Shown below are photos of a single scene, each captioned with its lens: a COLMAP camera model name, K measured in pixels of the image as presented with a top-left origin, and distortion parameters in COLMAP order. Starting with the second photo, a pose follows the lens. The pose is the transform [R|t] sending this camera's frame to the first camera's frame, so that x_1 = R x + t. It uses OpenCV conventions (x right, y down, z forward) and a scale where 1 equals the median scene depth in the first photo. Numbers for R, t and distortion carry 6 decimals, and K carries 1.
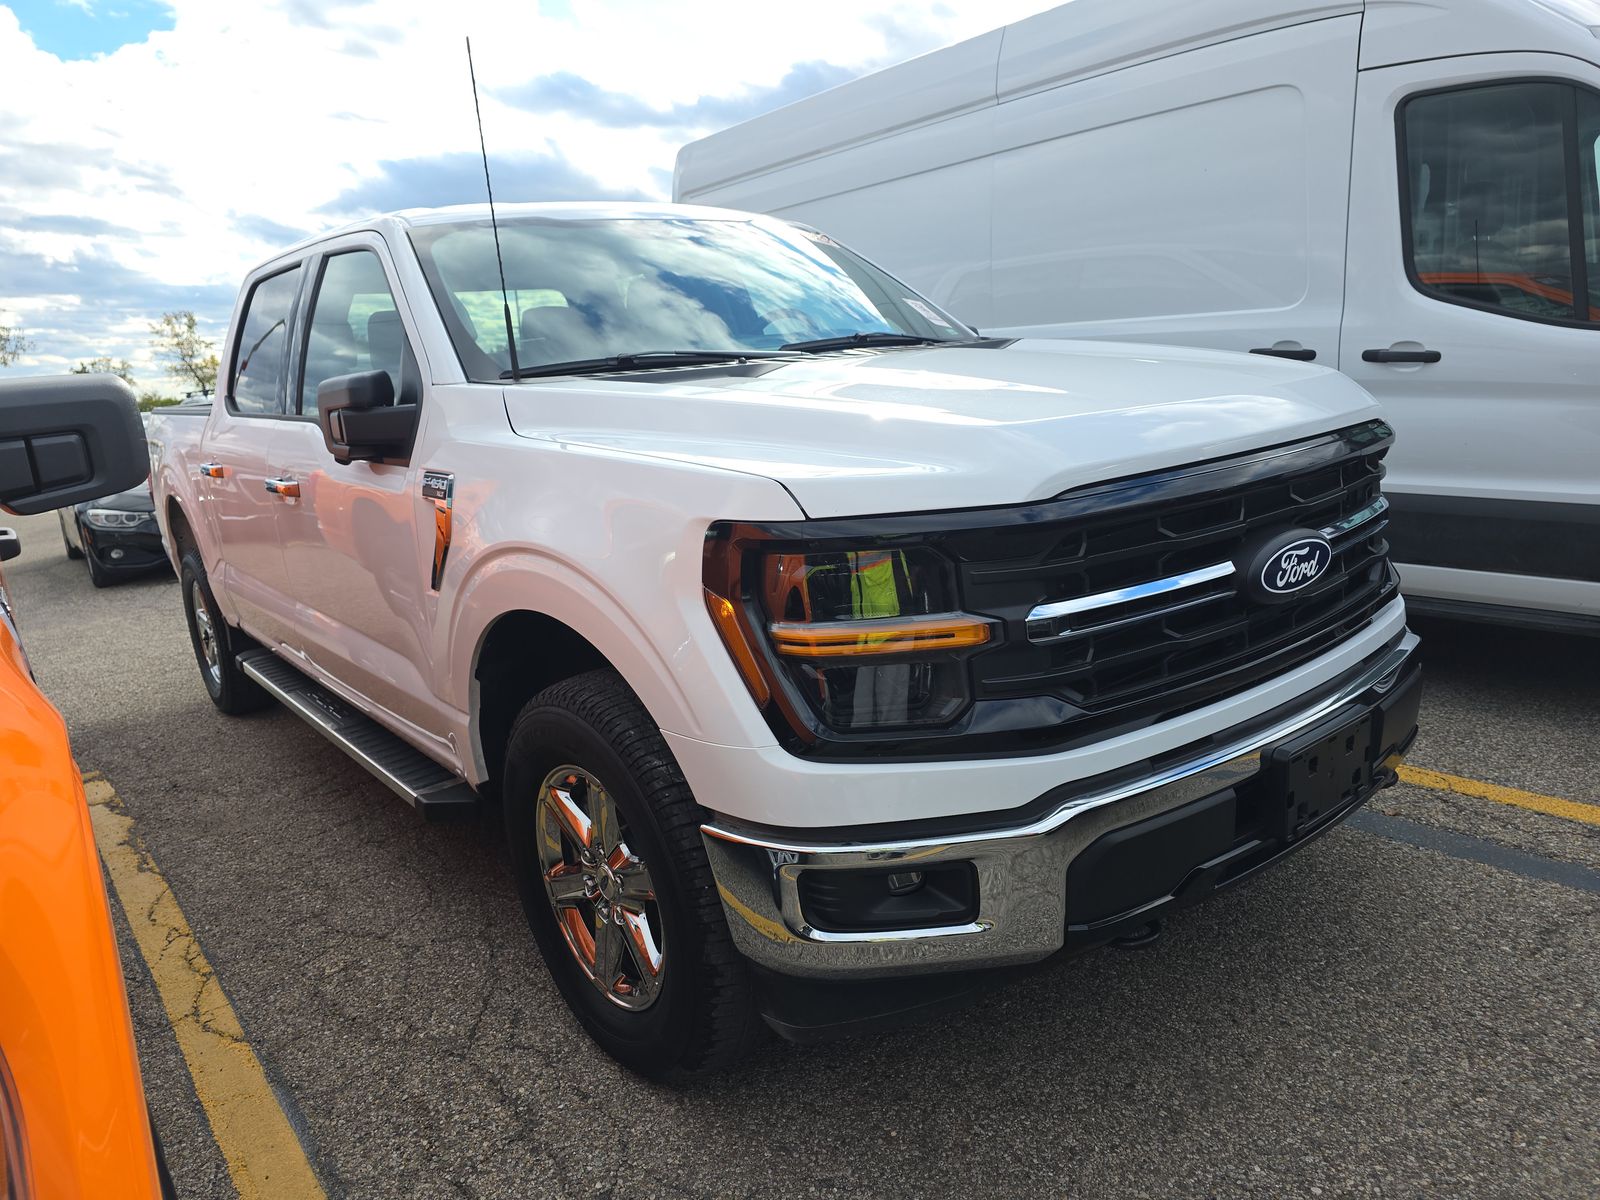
lens RADIAL K [[1096.0, 0, 779.7], [0, 1096.0, 598.4], [0, 0, 1]] dist [0.069348, -0.071372]
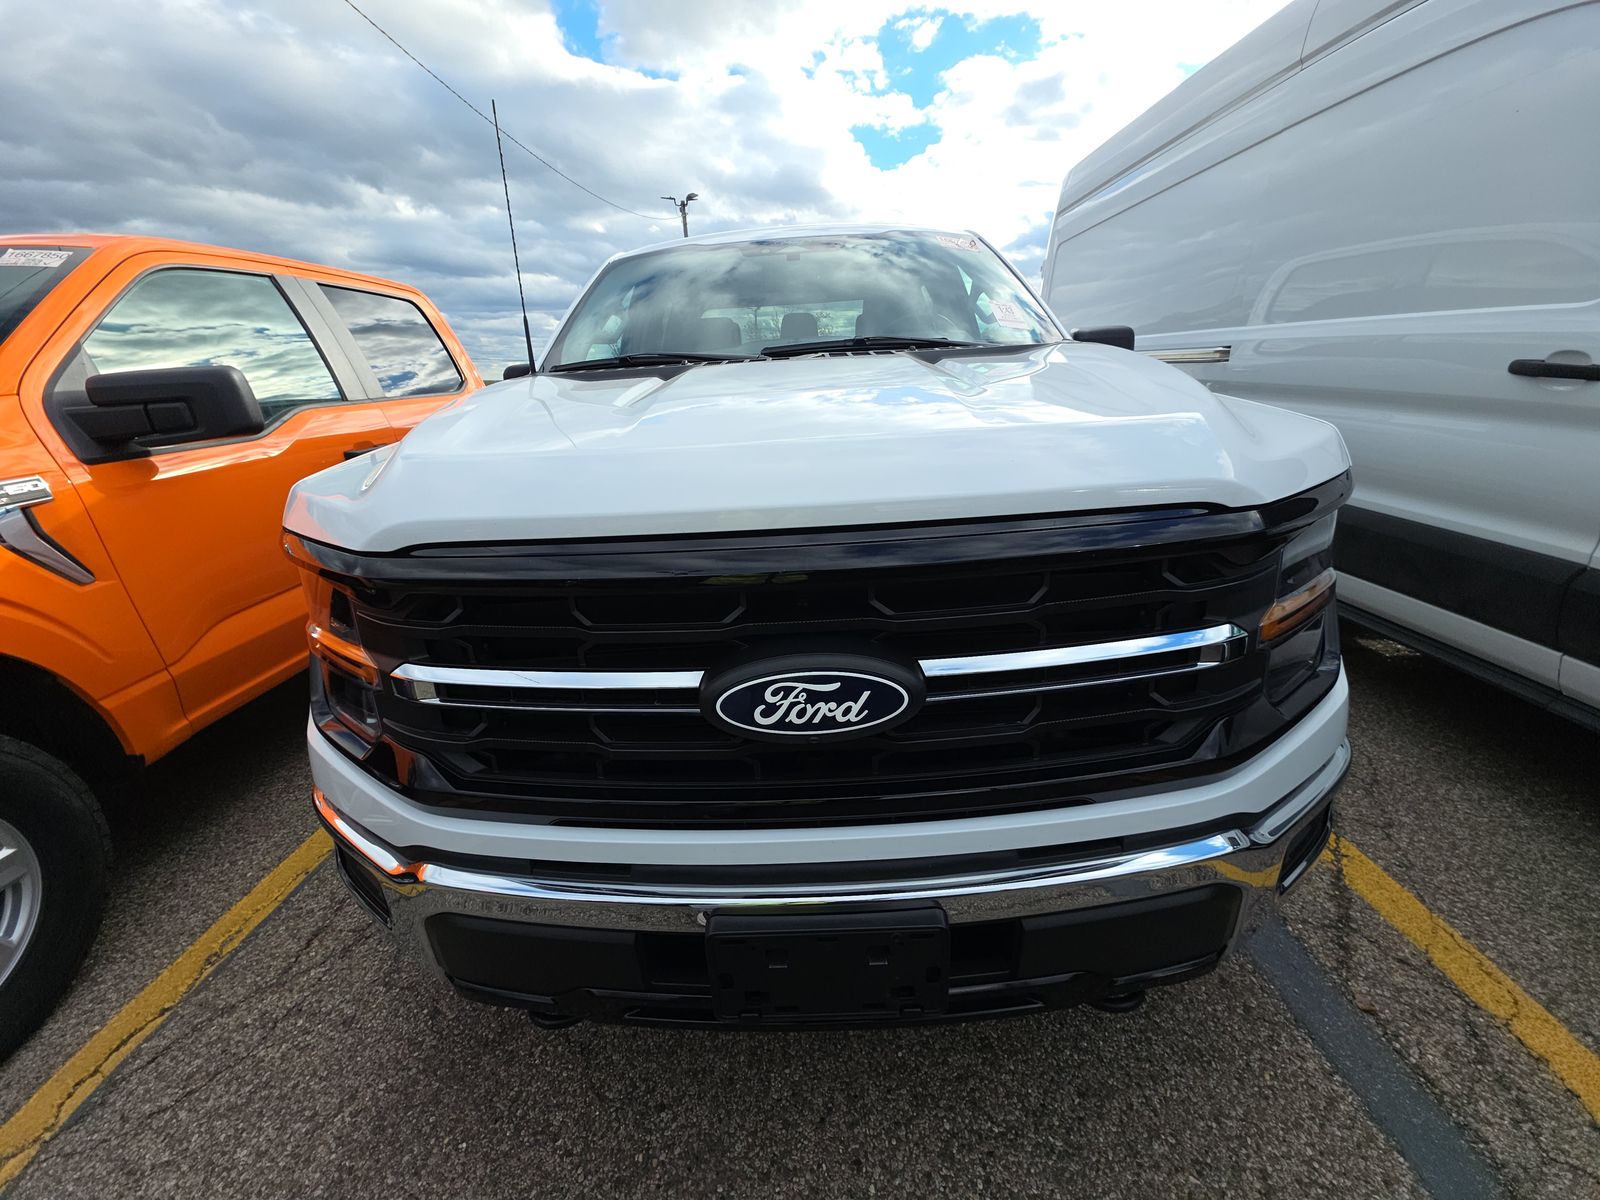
lens RADIAL K [[629.8, 0, 800.0], [0, 629.8, 600.0], [0, 0, 1]] dist [0.020429, -0.011545]
pose [[0.771953, 0.248763, -0.584983, 0.499624], [-0.145208, 0.964924, 0.218715, -0.132014], [0.618873, -0.083893, 0.780999, 0.506875]]
